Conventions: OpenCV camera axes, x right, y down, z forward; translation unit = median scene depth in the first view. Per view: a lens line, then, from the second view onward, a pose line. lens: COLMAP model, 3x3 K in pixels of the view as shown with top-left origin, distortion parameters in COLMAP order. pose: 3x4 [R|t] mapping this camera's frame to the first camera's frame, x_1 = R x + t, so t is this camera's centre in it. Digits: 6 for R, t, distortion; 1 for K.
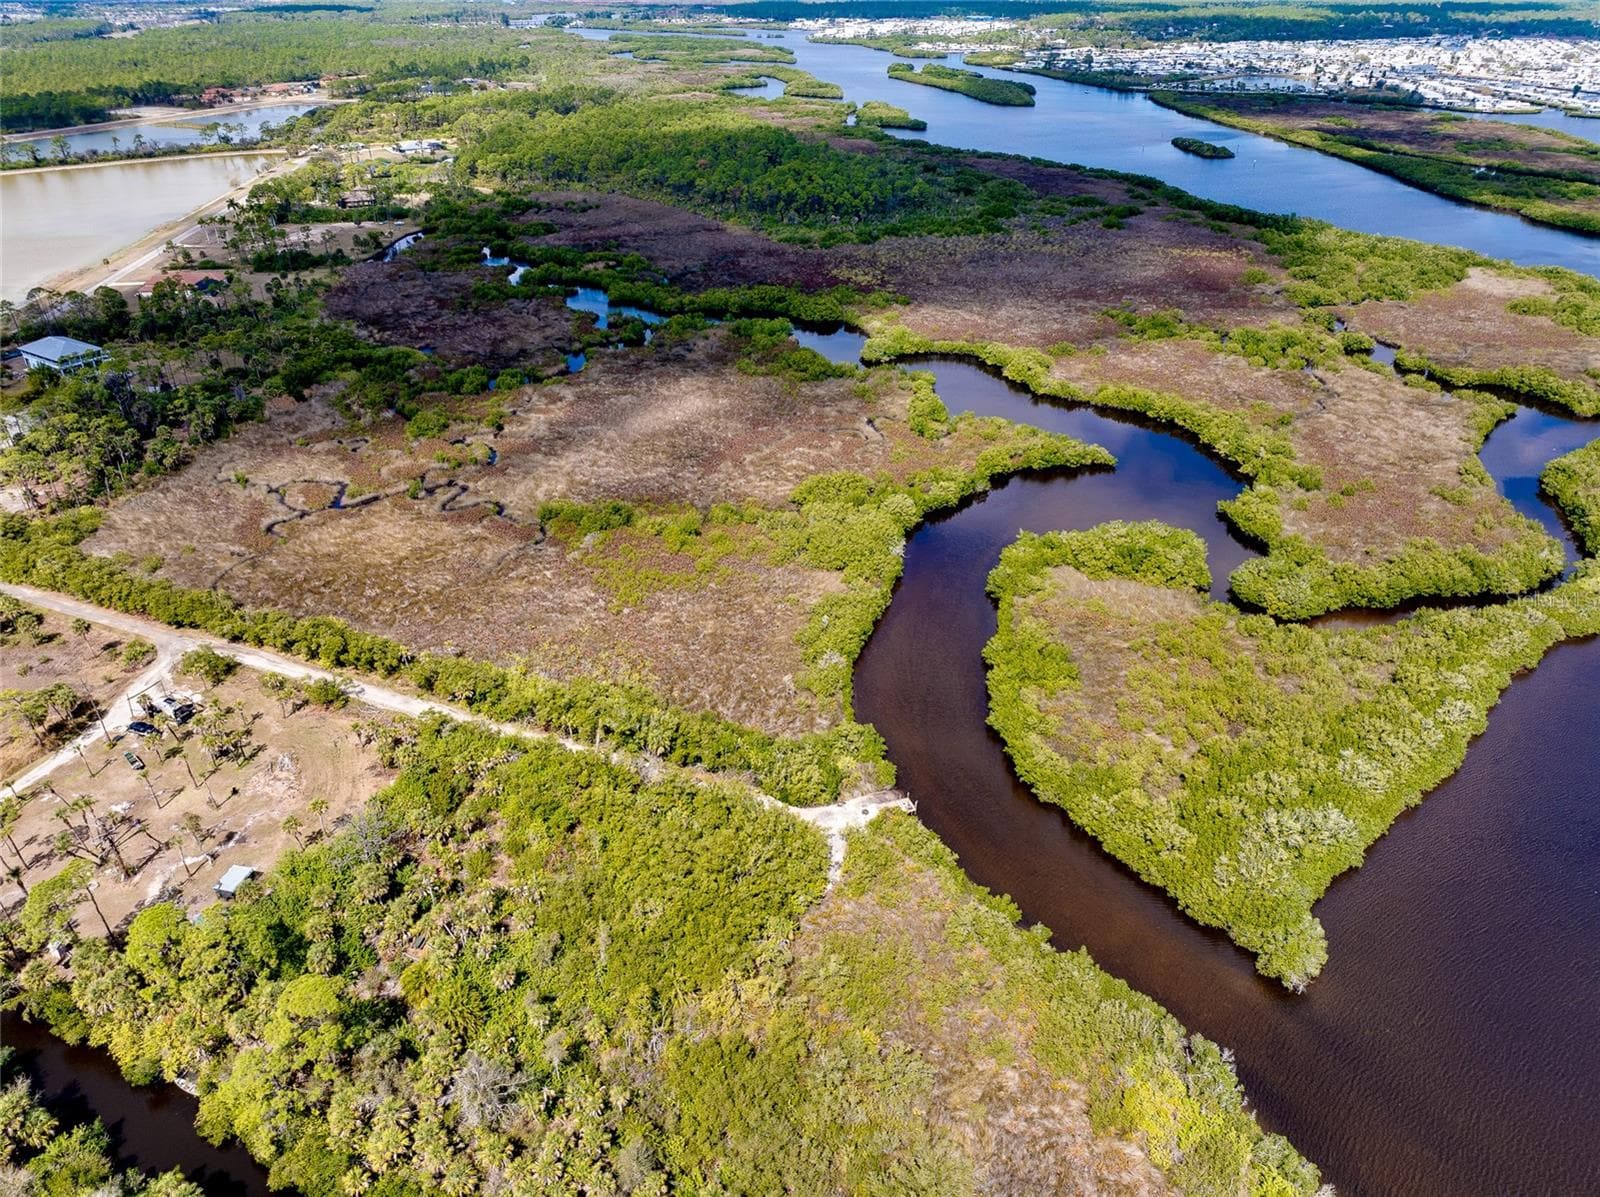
lens RADIAL K [[1126.3, 0, 799.6], [0, 1126.3, 600.7], [0, 0, 1]] dist [-0.052710, 0.024811]
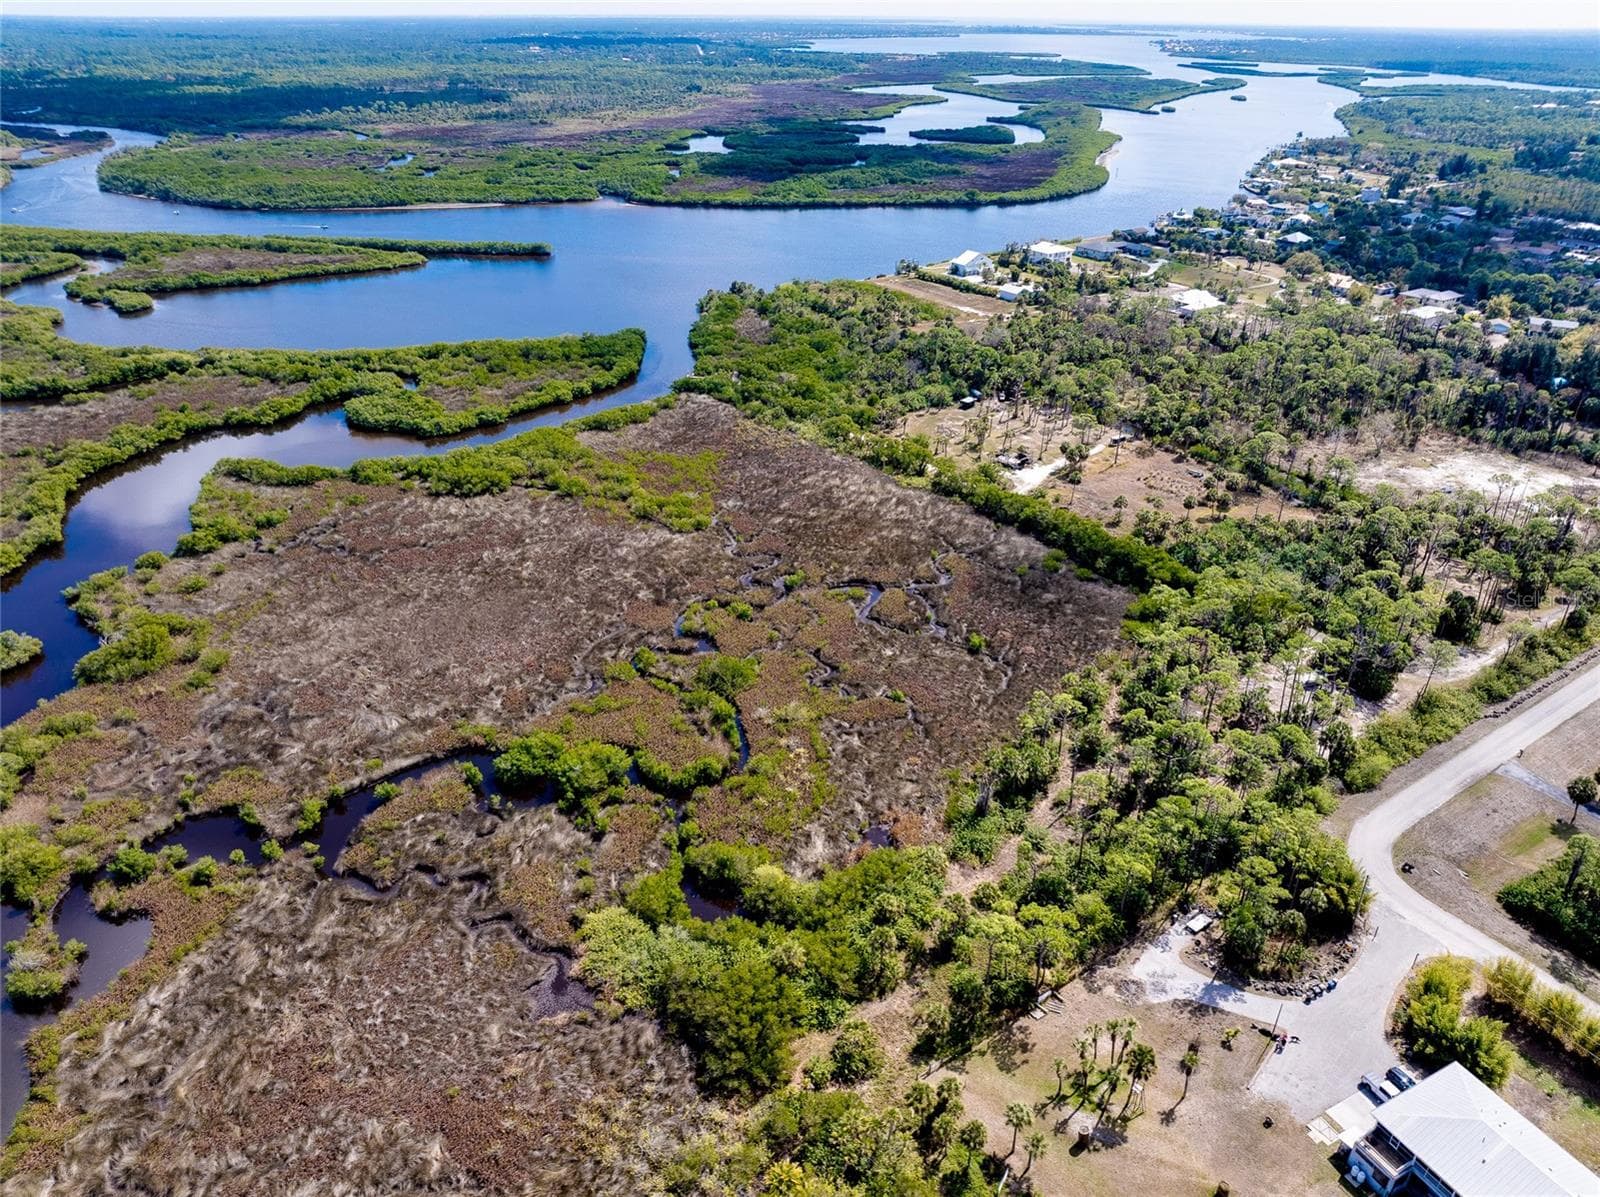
lens RADIAL K [[1126.3, 0, 805.2], [0, 1126.3, 596.9], [0, 0, 1]] dist [-0.052710, 0.024811]
pose [[-0.864305, -0.236133, 0.444092, -0.823320], [0.247513, 0.568950, 0.784240, -0.871167], [-0.437851, 0.787741, -0.433301, 1.513070]]
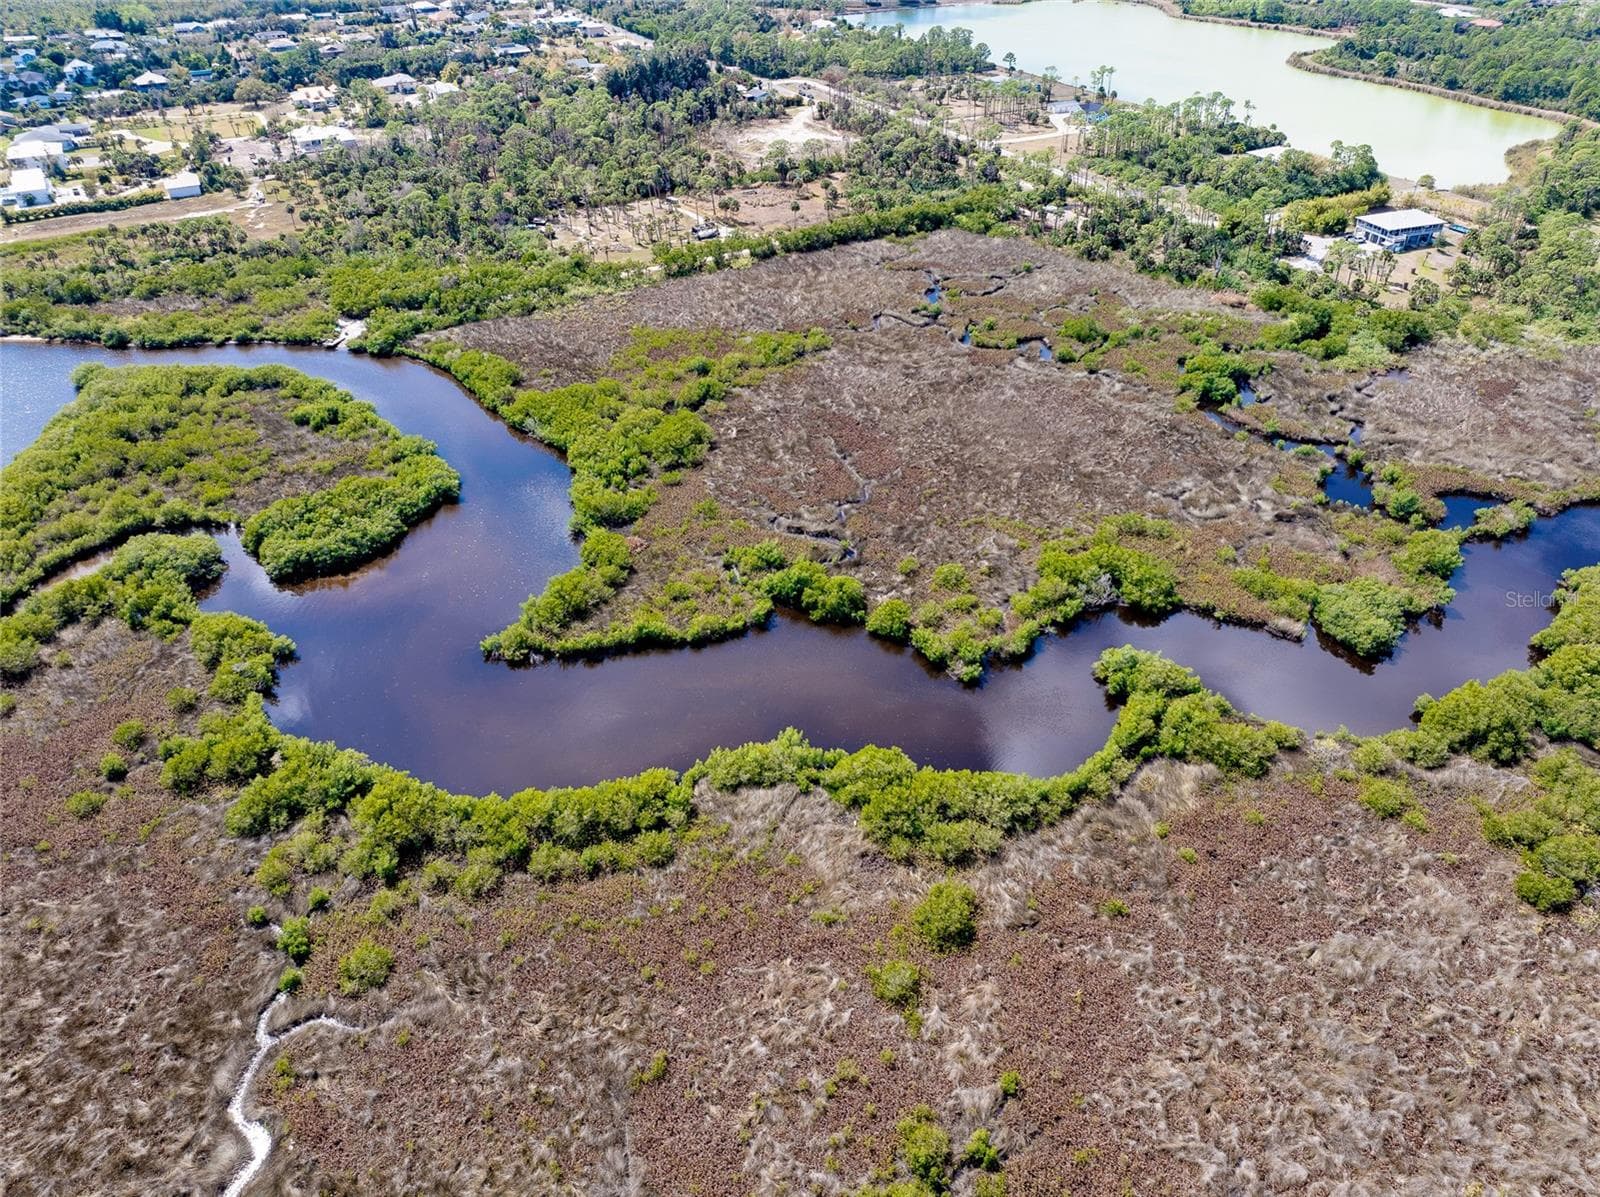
lens RADIAL K [[1126.3, 0, 805.9], [0, 1126.3, 600.1], [0, 0, 1]] dist [-0.052710, 0.024811]
pose [[-0.581681, 0.470047, -0.663854, 0.673877], [-0.405046, 0.540370, 0.737522, -0.786930], [0.705397, 0.697894, -0.123932, 1.356195]]
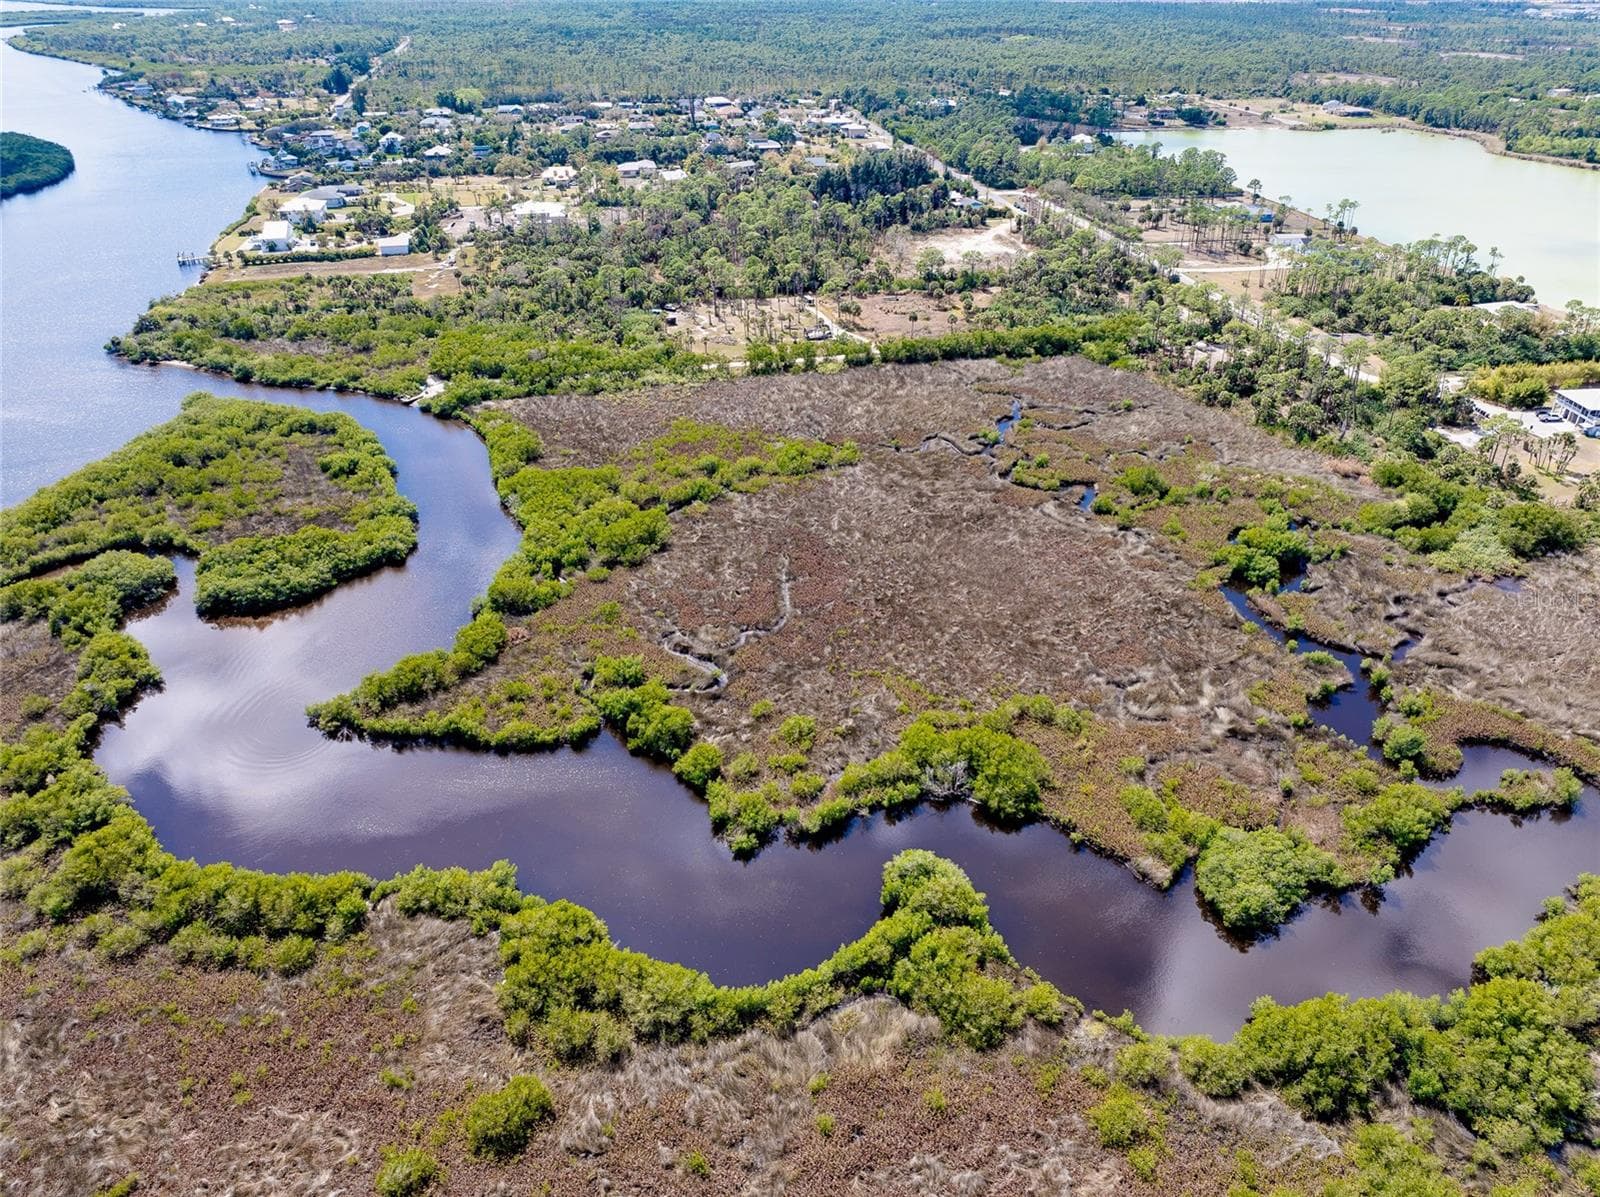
lens RADIAL K [[1126.3, 0, 804.0], [0, 1126.3, 598.1], [0, 0, 1]] dist [-0.052710, 0.024811]
pose [[-0.802886, 0.302373, -0.513755, 0.415891], [-0.299047, 0.541241, 0.785894, -0.860185], [0.515699, 0.784620, -0.344131, 1.501530]]
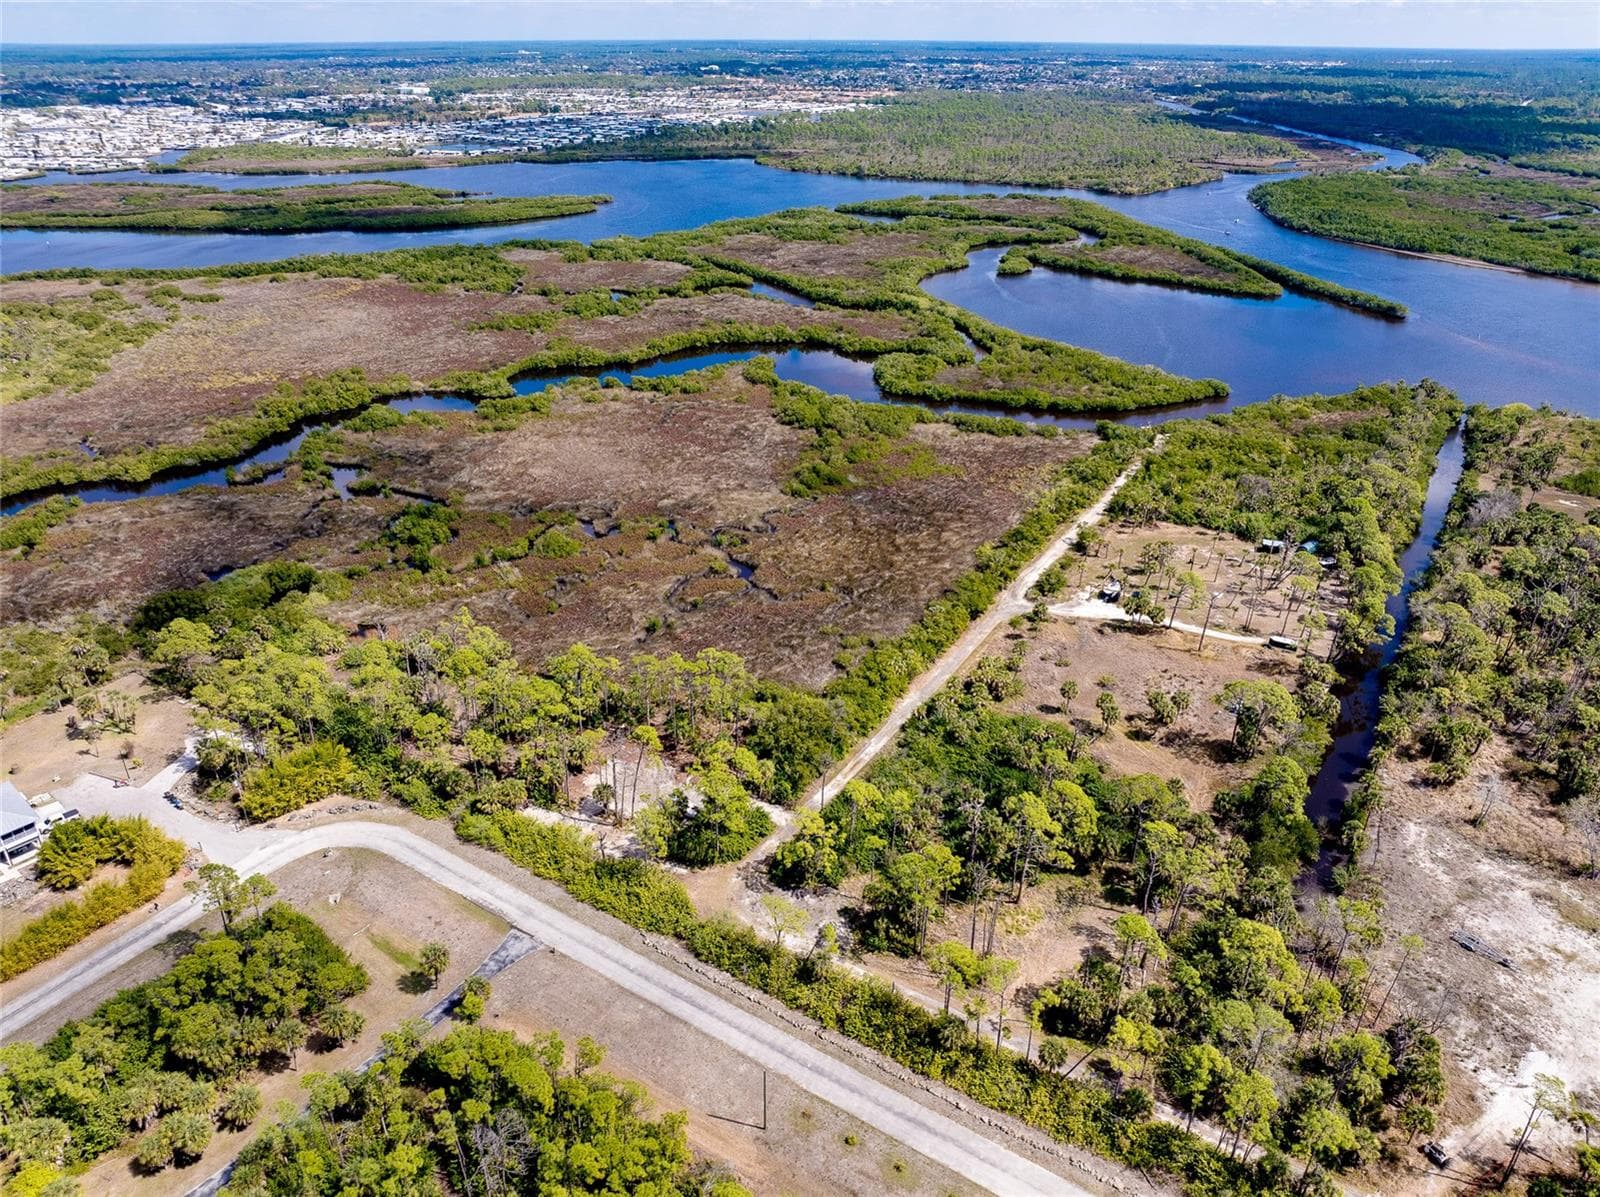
lens RADIAL K [[1126.3, 0, 804.5], [0, 1126.3, 593.2], [0, 0, 1]] dist [-0.052710, 0.024811]
pose [[0.140346, -0.439405, 0.887258, -1.371412], [0.489120, 0.809913, 0.323732, -0.387781], [-0.860851, 0.388541, 0.328590, 0.664760]]
